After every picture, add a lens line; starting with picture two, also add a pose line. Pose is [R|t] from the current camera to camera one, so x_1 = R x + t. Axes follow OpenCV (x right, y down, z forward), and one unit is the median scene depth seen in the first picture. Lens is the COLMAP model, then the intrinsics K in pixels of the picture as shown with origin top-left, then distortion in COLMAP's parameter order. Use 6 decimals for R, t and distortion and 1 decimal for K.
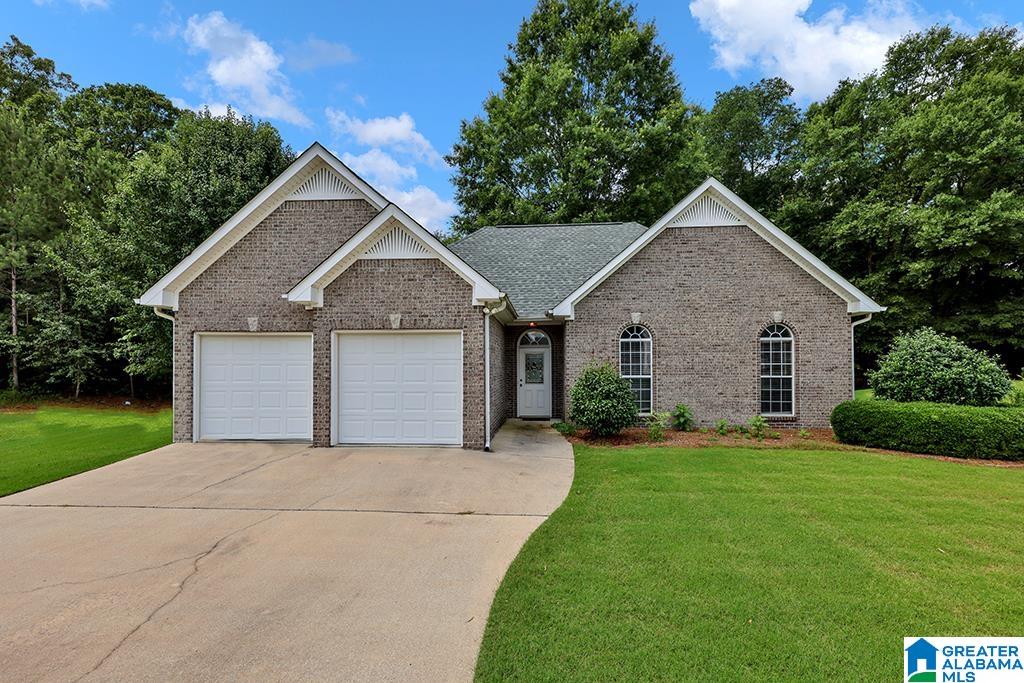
lens RADIAL K [[470.2, 0, 503.5], [0, 470.2, 352.1], [0, 0, 1]] dist [0.000047, 0.000454]
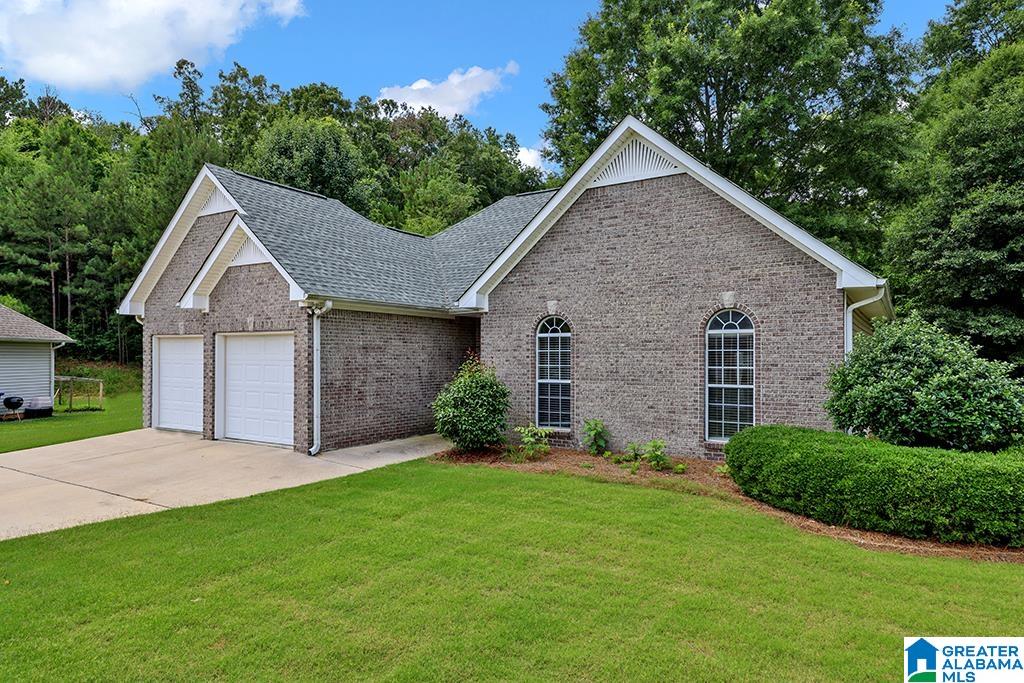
lens RADIAL K [[620.5, 0, 519.6], [0, 620.5, 341.3], [0, 0, 1]] dist [-0.004383, 0.003690]
pose [[0.881353, -0.007660, -0.472395, 0.738117], [0.010280, 0.999943, 0.002965, -0.019527], [0.472346, -0.007470, 0.881382, 0.052761]]
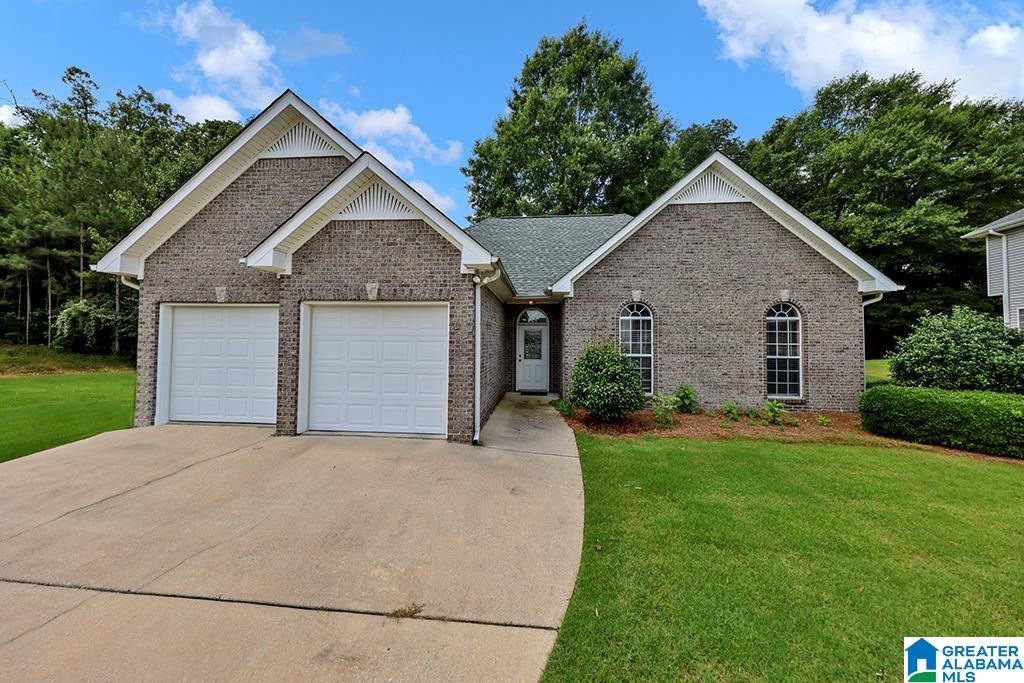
lens RADIAL K [[333.8, 0, 506.1], [0, 333.8, 324.5], [0, 0, 1]] dist [-0.002741, -0.001137]
pose [[0.999806, 0.010876, -0.016409, 0.021248], [-0.011135, 0.999814, -0.015745, 0.001759], [0.016235, 0.015924, 0.999741, 0.304446]]
